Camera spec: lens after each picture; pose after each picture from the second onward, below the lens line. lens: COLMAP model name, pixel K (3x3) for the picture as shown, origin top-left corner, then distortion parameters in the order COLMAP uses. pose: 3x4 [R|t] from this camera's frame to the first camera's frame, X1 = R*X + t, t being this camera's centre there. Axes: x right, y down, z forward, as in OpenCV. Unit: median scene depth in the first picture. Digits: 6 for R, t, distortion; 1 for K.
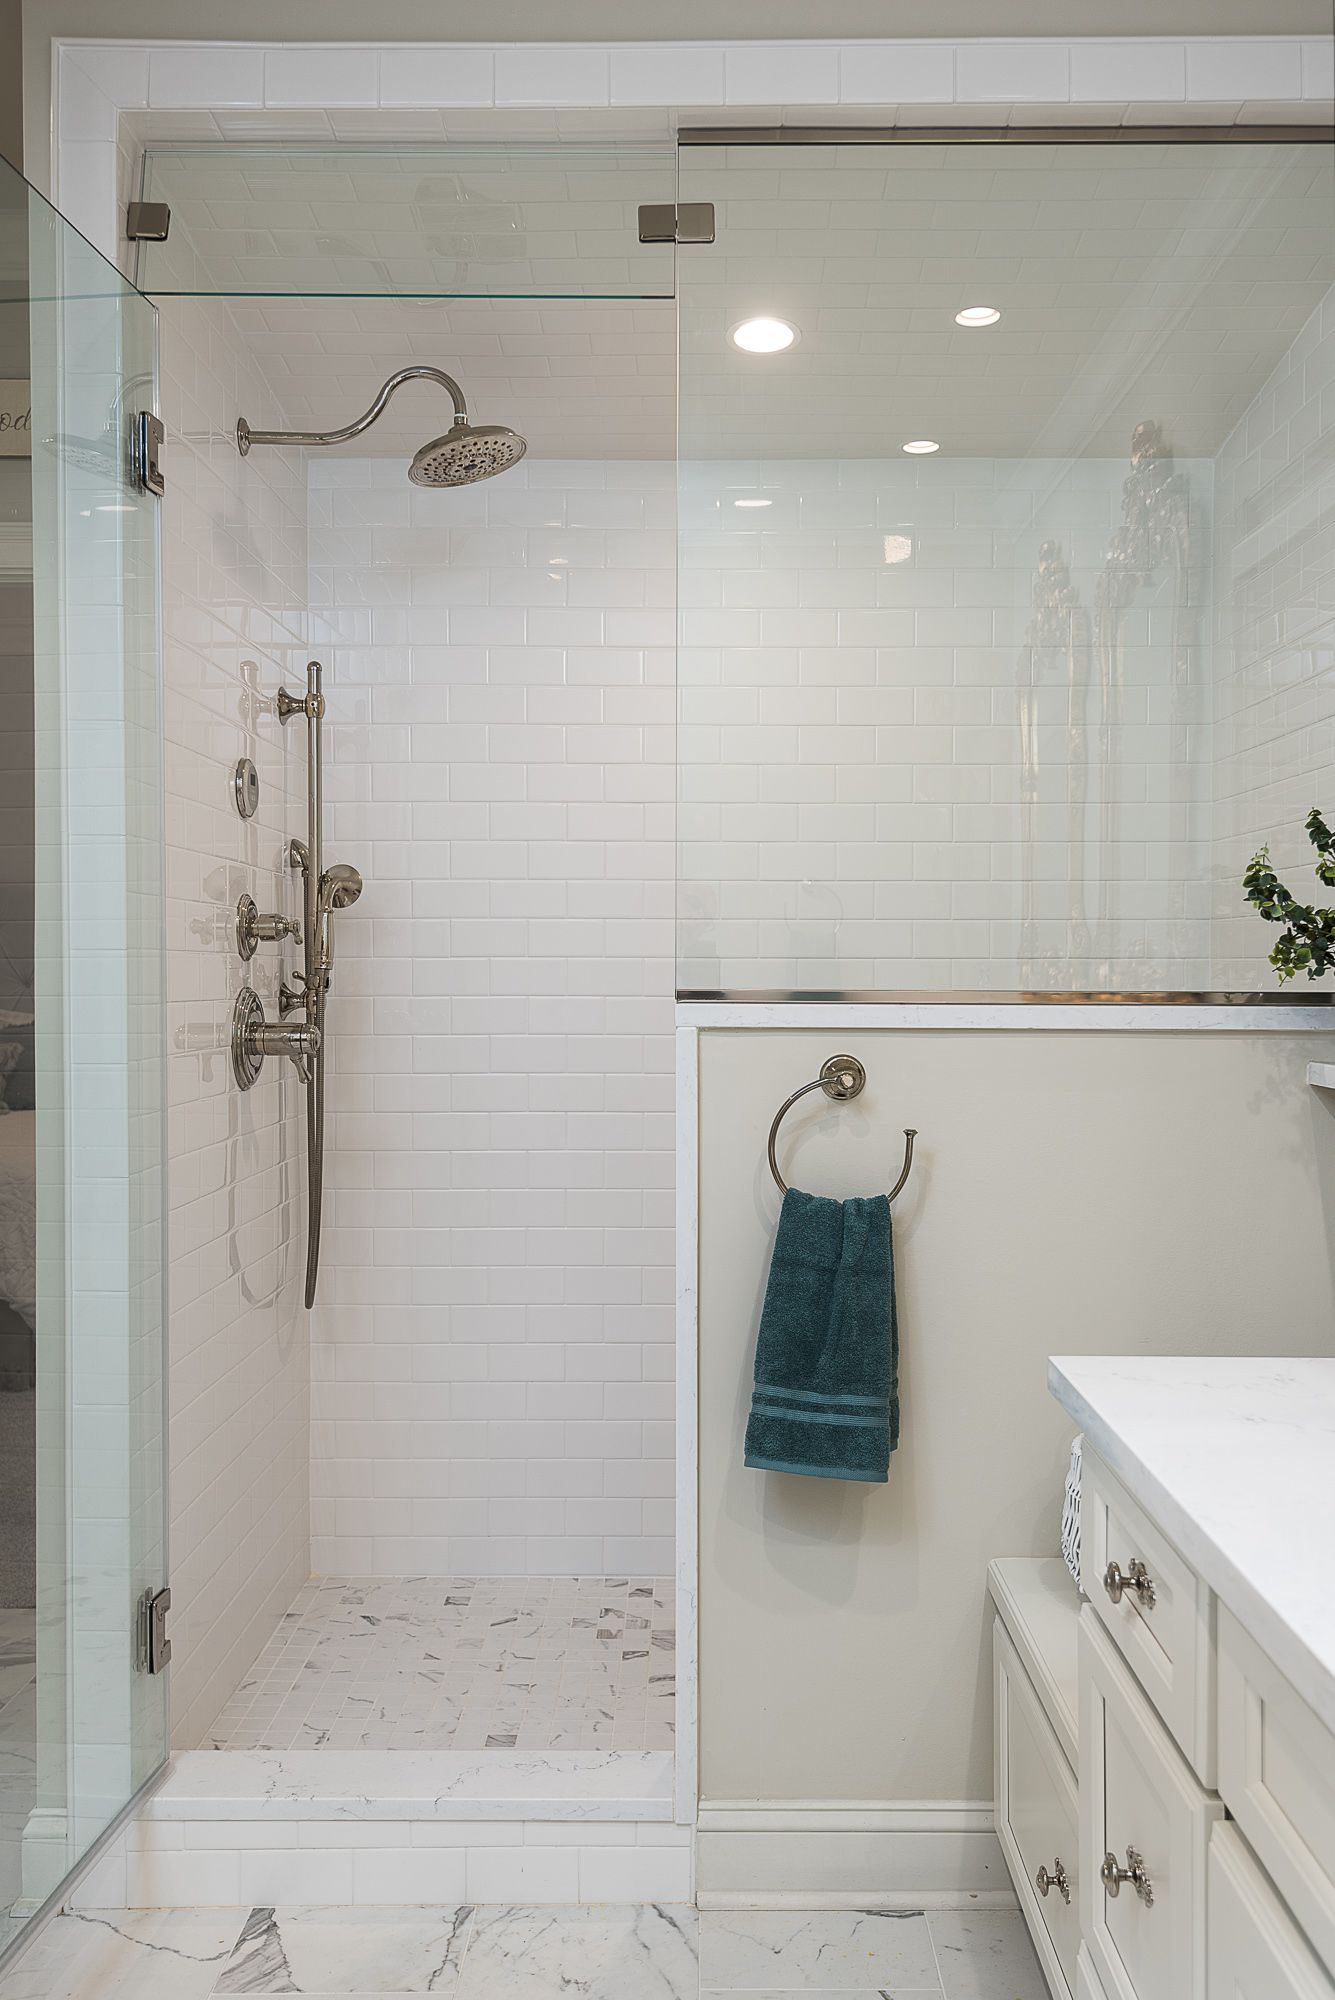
lens RADIAL K [[1757.9, 0, 667.6], [0, 1757.9, 1002.3], [0, 0, 1]] dist [0.016400, 0.004365]
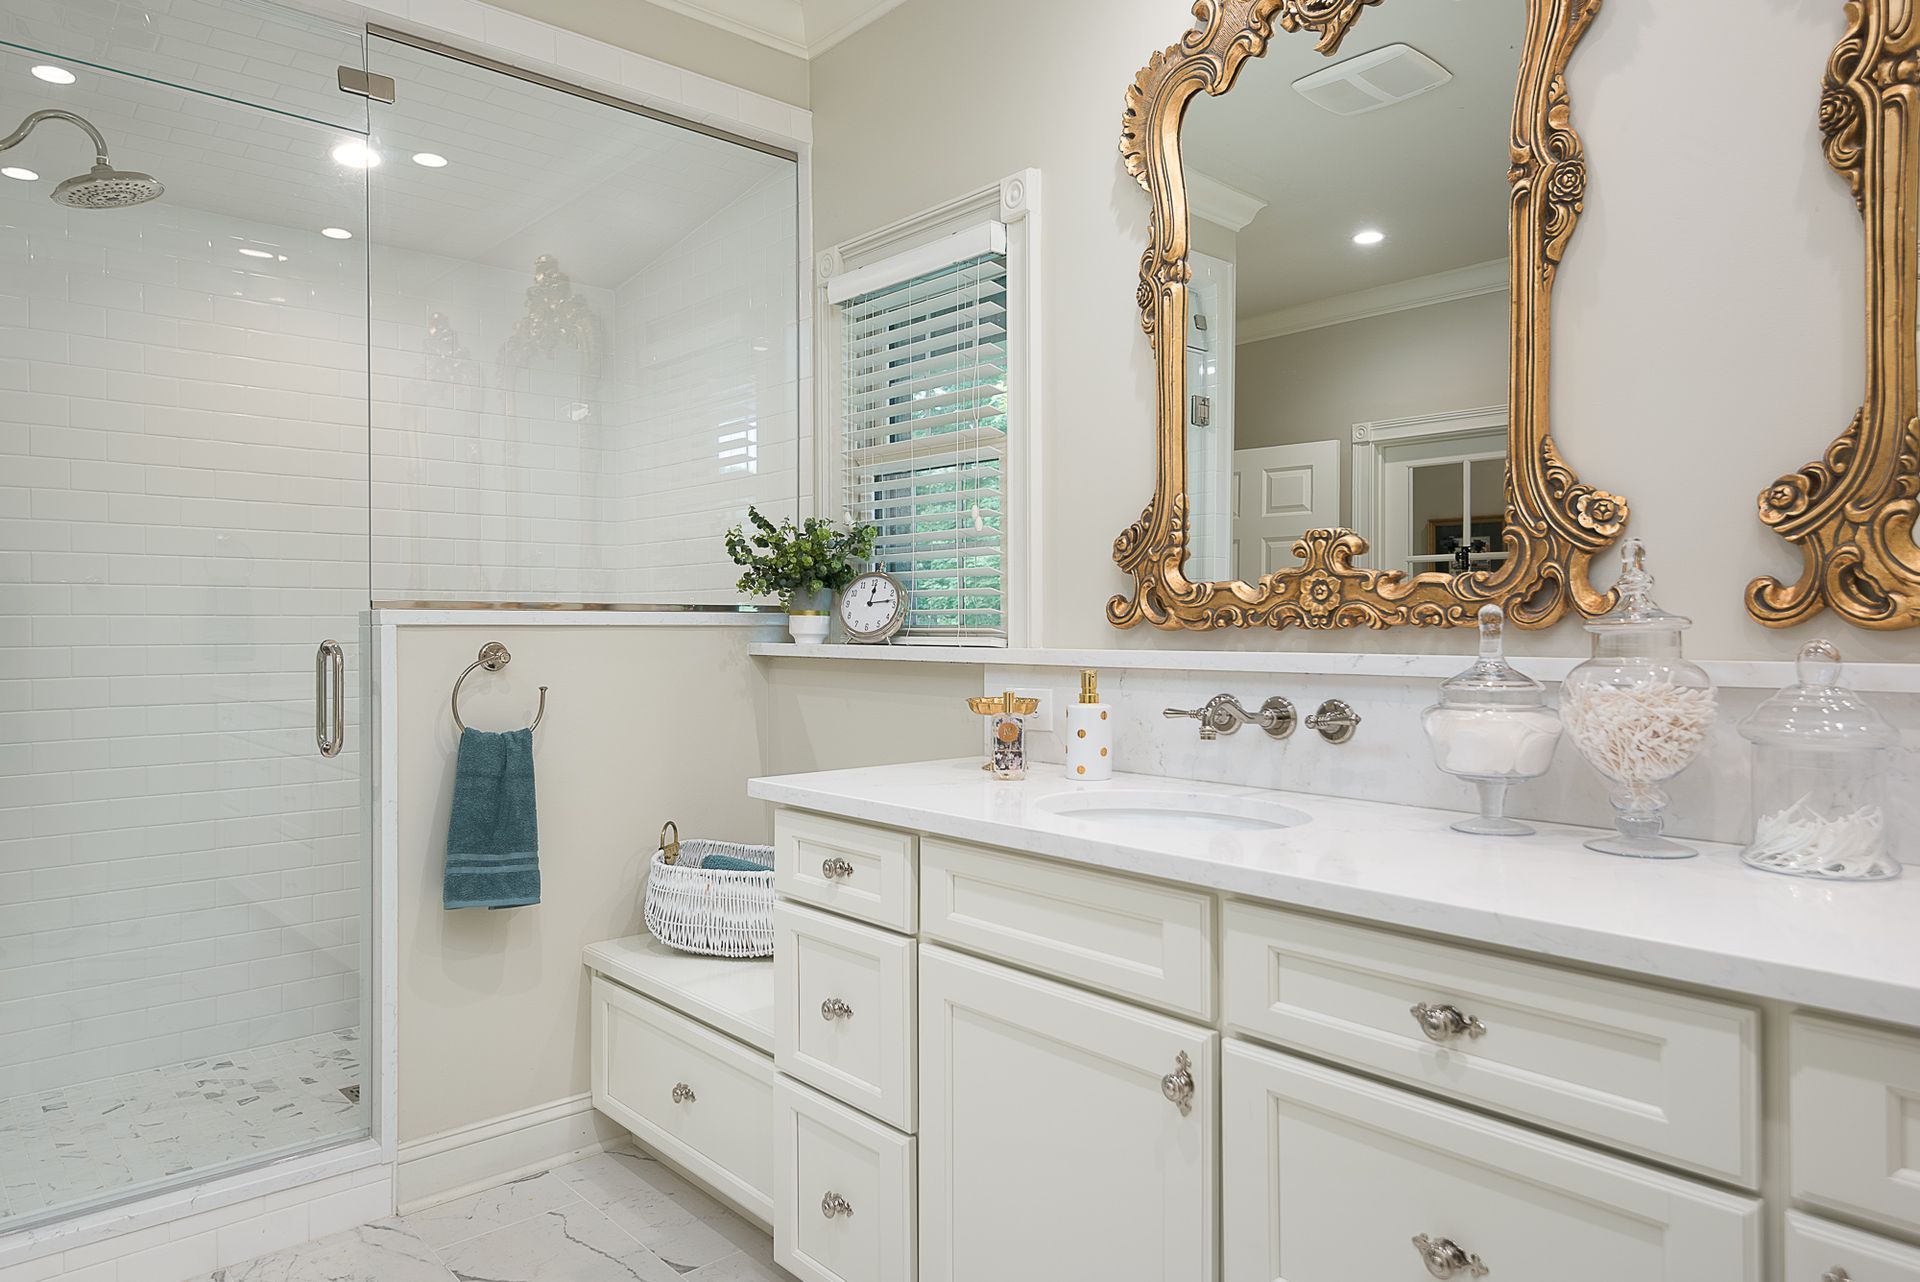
lens RADIAL K [[1217.9, 0, 960.4], [0, 1217.9, 625.4], [0, 0, 1]] dist [0.021315, -0.008928]
pose [[0.747548, -0.004049, 0.664195, -0.314306], [0.014729, 0.999837, -0.010483, 0.032347], [-0.664044, 0.017620, 0.747486, -0.097433]]
